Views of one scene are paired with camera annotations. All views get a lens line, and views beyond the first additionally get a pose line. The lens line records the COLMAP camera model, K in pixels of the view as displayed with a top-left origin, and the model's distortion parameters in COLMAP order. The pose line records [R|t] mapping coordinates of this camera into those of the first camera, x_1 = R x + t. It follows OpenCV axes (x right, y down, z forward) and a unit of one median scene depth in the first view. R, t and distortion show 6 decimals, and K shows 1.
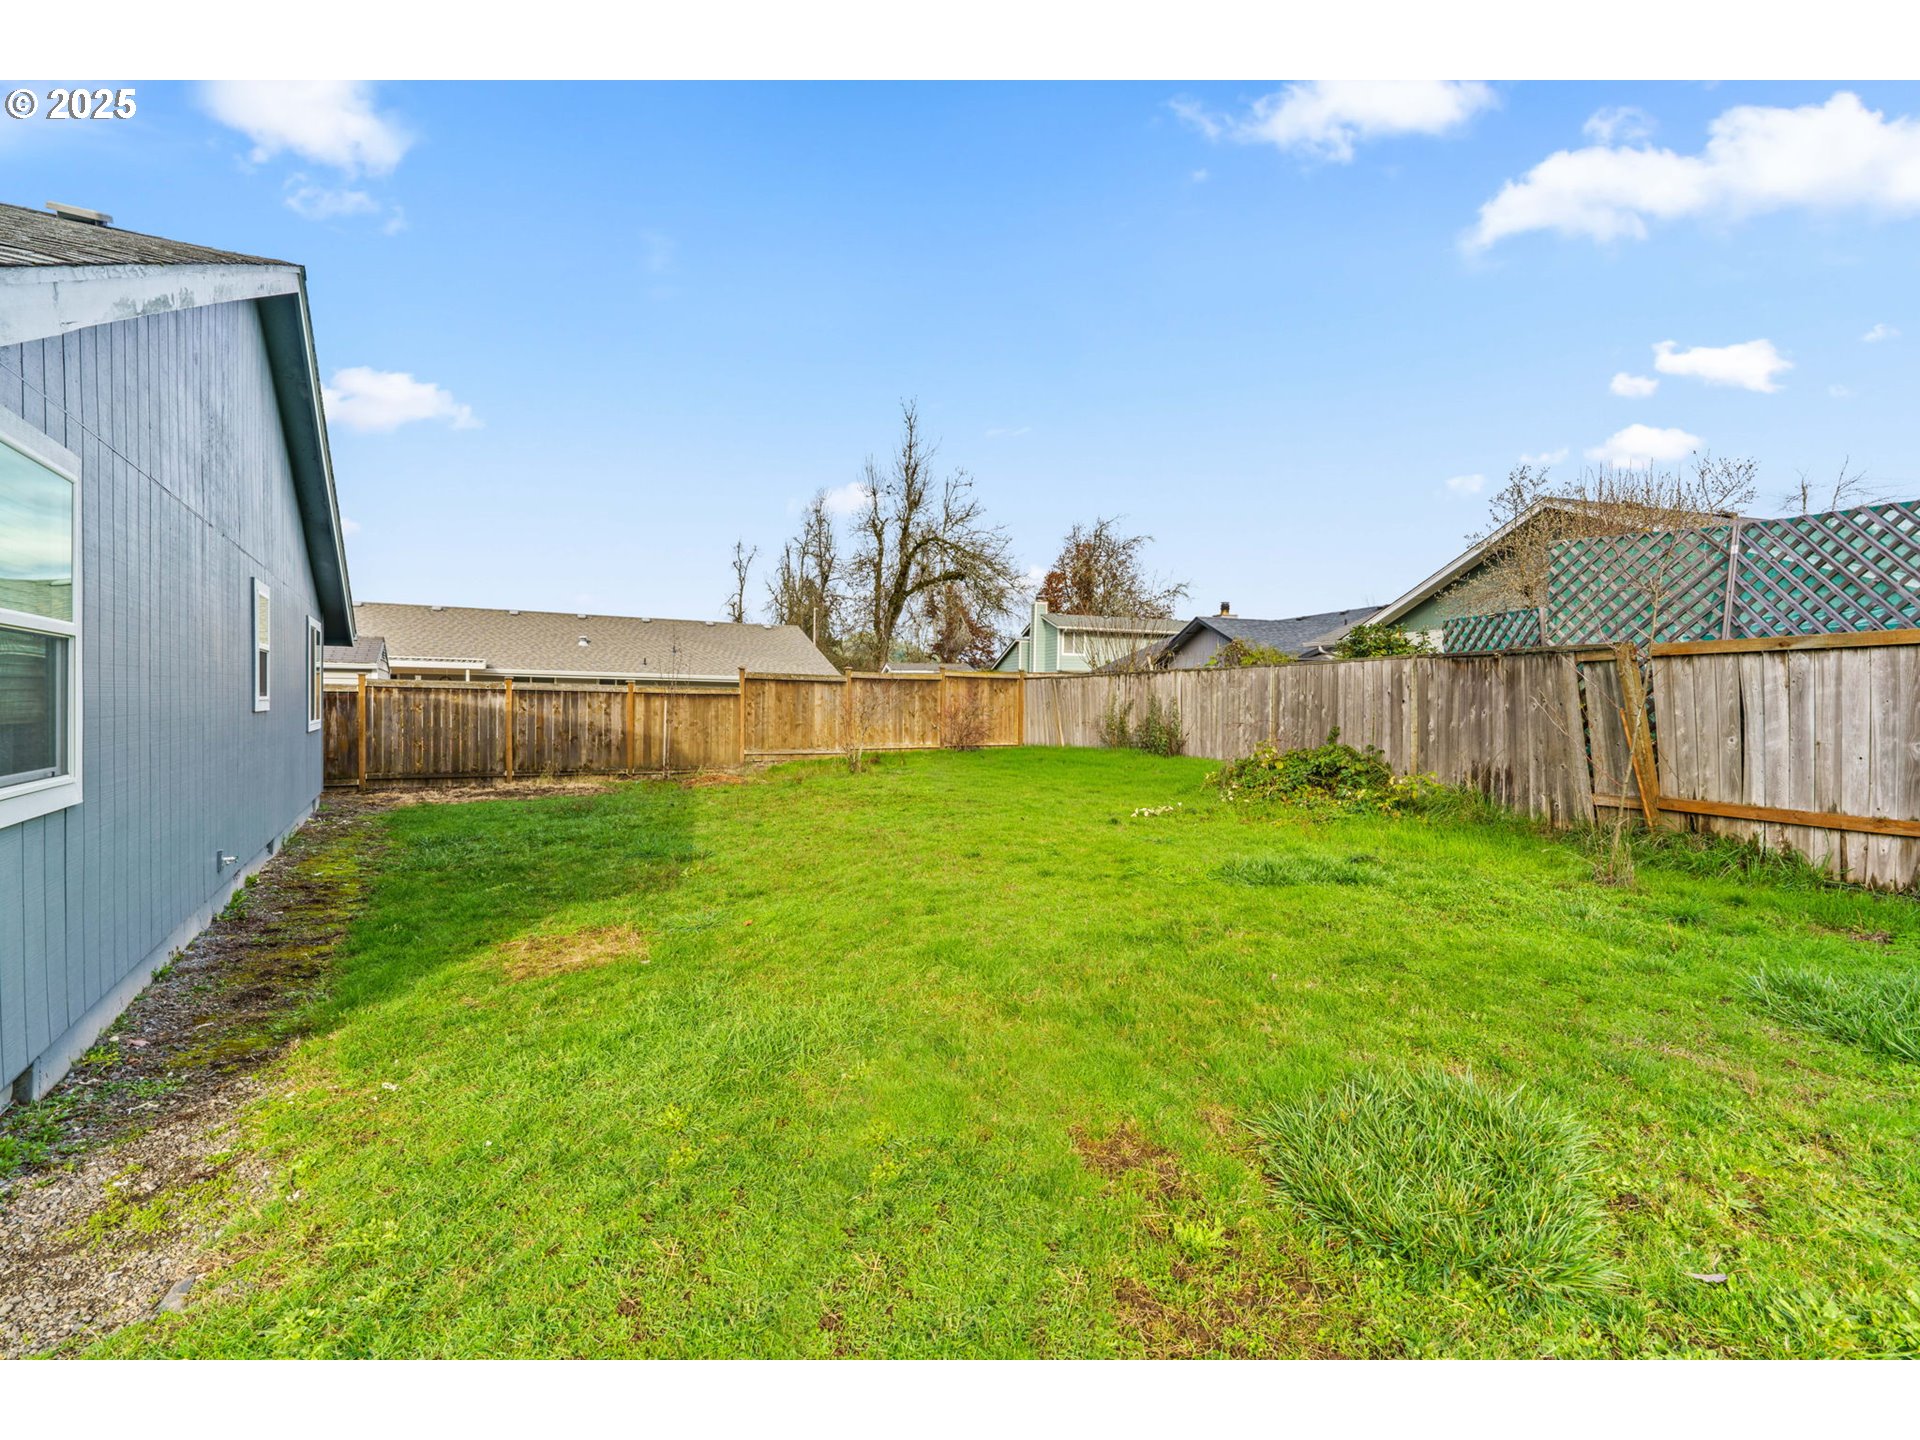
lens RADIAL K [[866.4, 0, 956.7], [0, 866.4, 715.1], [0, 0, 1]] dist [-0.012551, 0.001894]
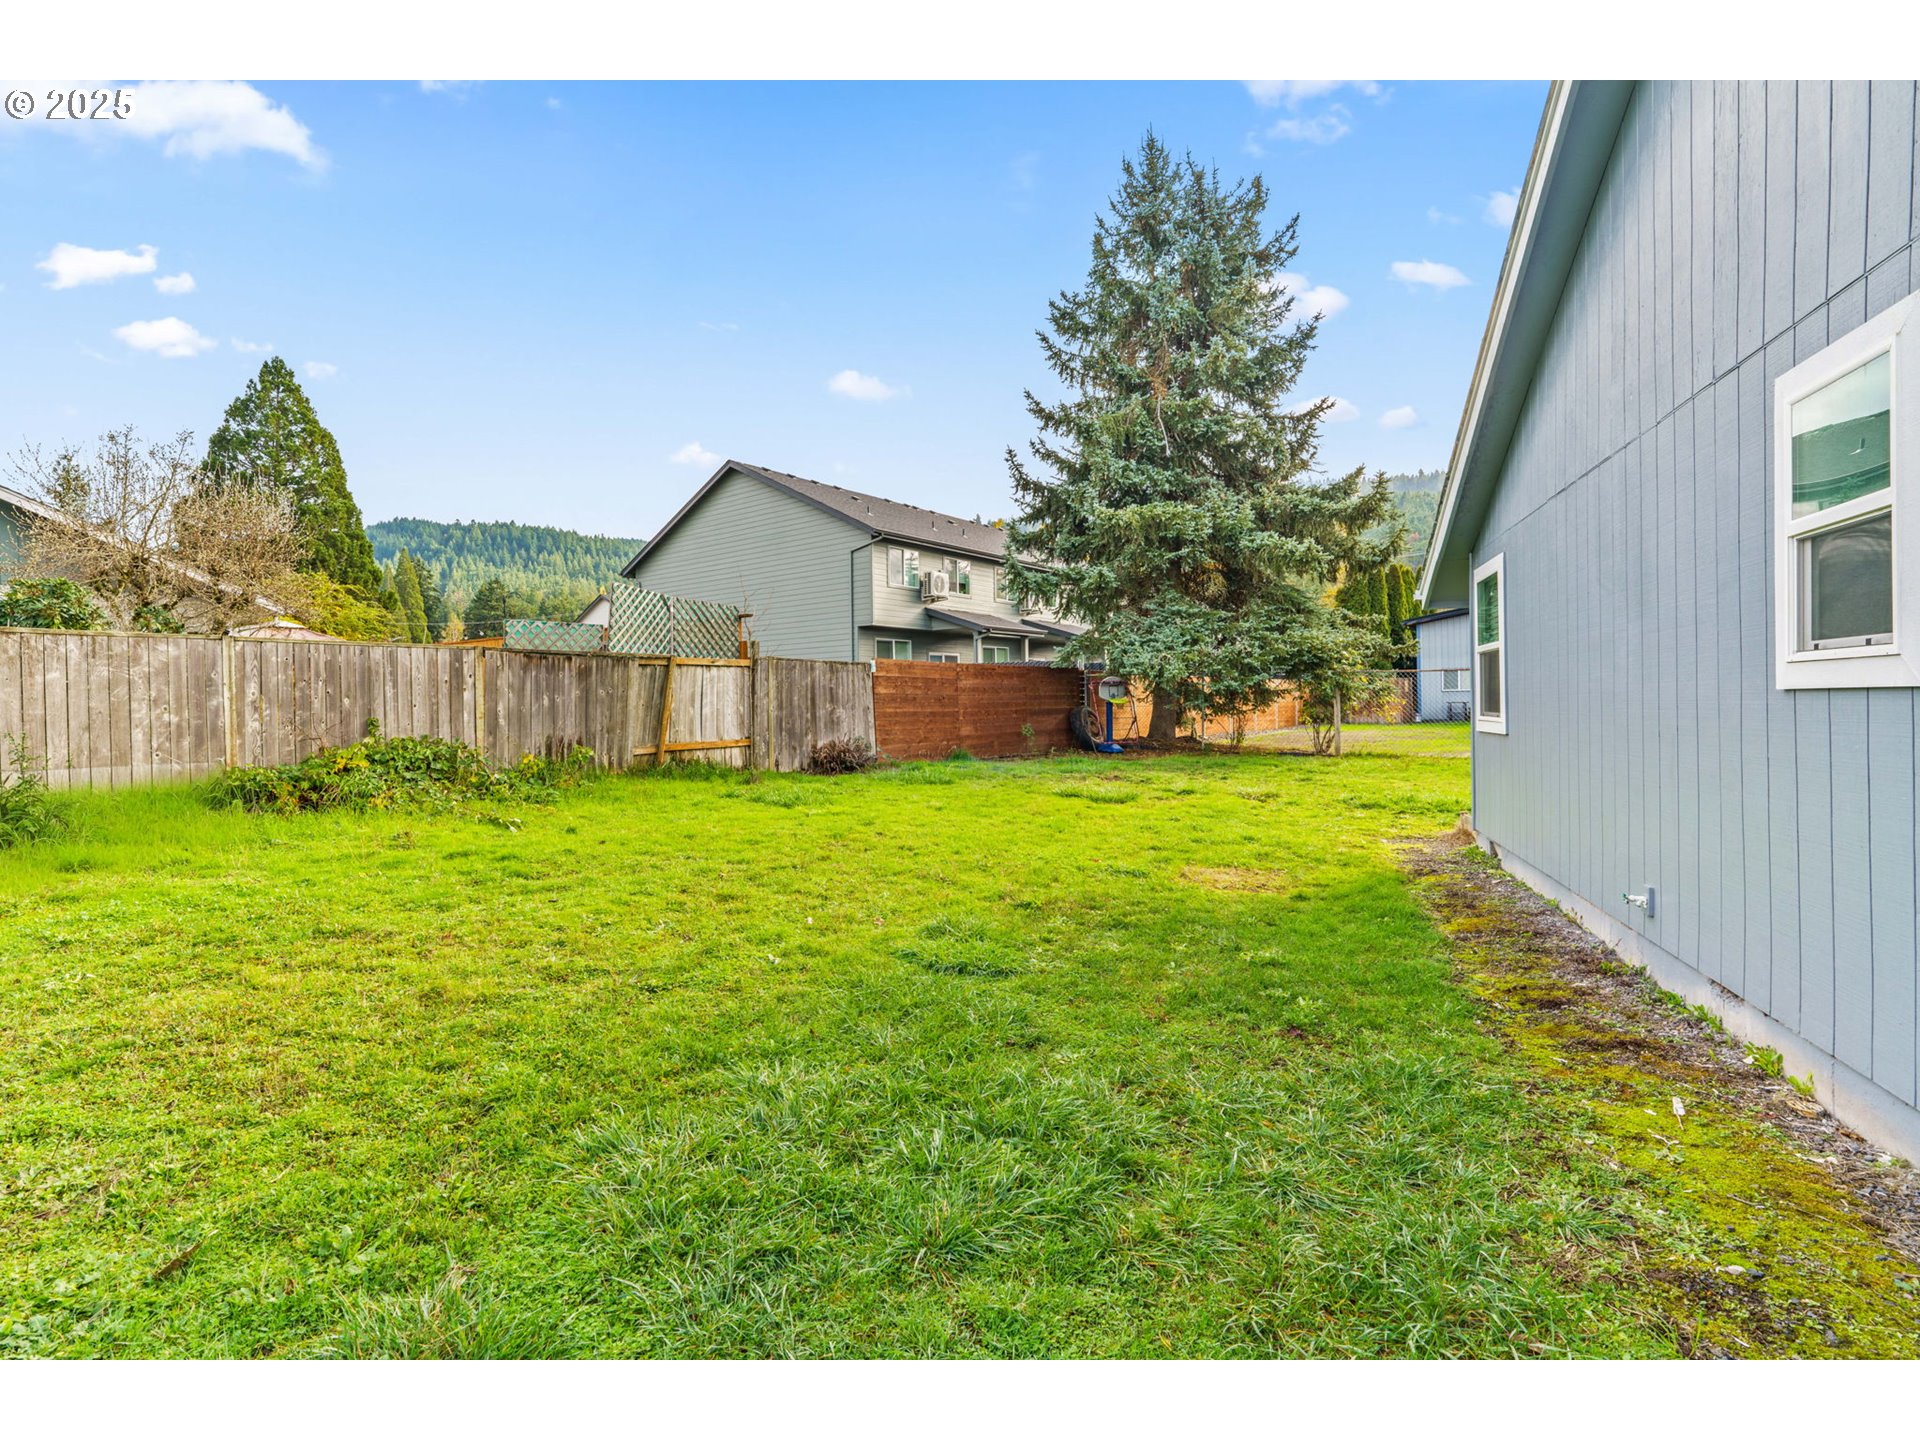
lens RADIAL K [[896.6, 0, 959.8], [0, 896.6, 722.9], [0, 0, 1]] dist [-0.010826, 0.003508]
pose [[-0.642257, -0.009970, 0.766424, -0.439835], [0.024427, 0.999141, 0.033467, 0.002119], [-0.766100, 0.040216, -0.641462, 0.763679]]
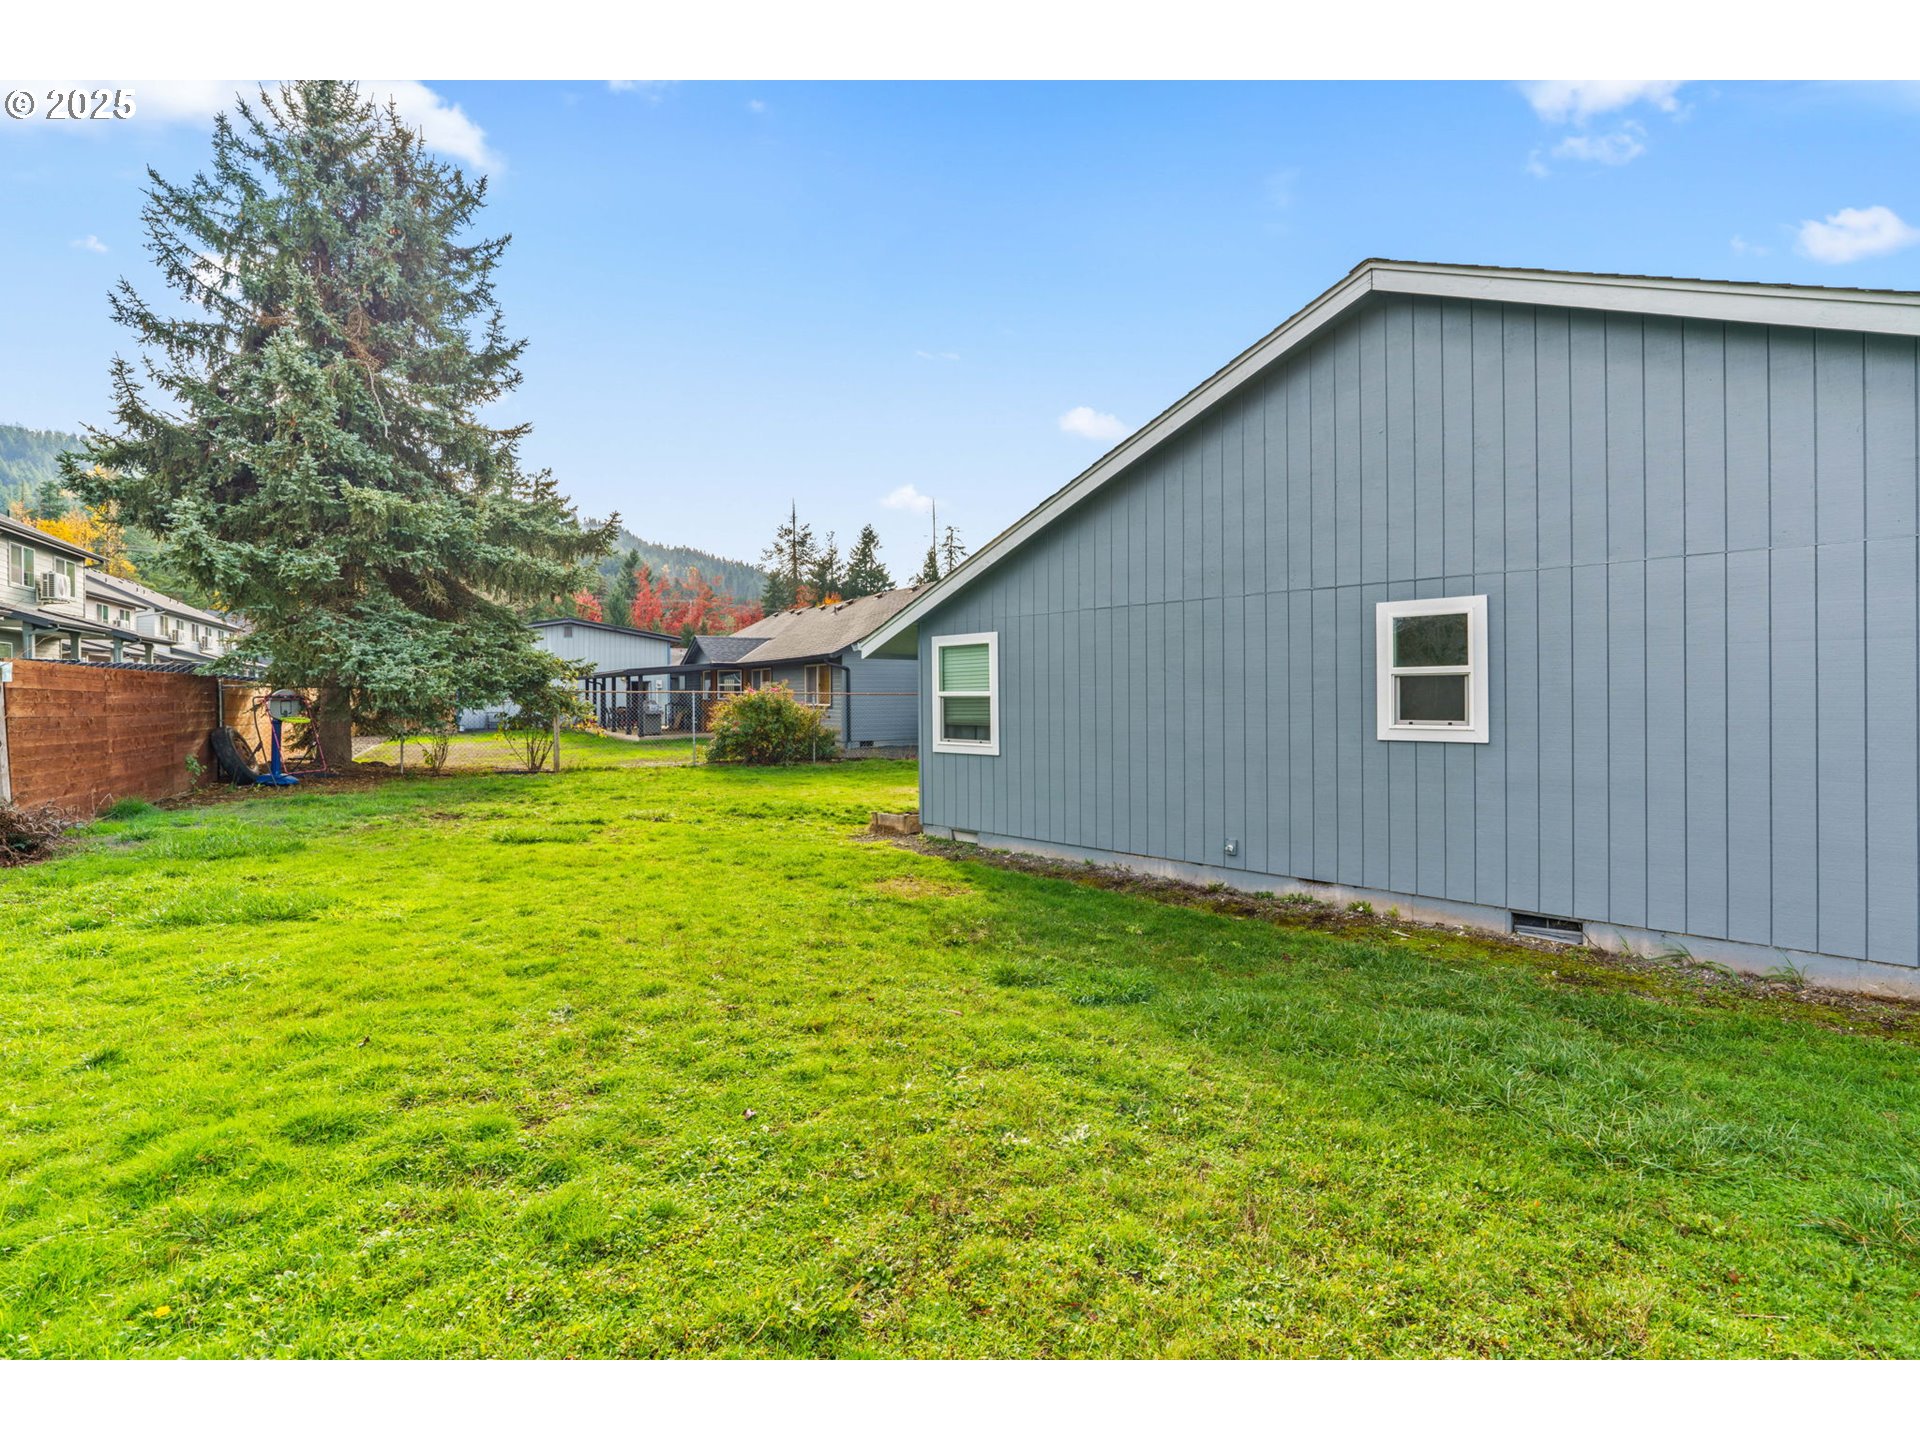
lens RADIAL K [[828.3, 0, 959.8], [0, 828.3, 708.7], [0, 0, 1]] dist [-0.000953, 0.000135]
pose [[-0.980434, 0.003595, -0.196816, -0.108837], [-0.000902, 0.999741, 0.022754, -0.019770], [0.196847, 0.022487, -0.980176, 0.864895]]
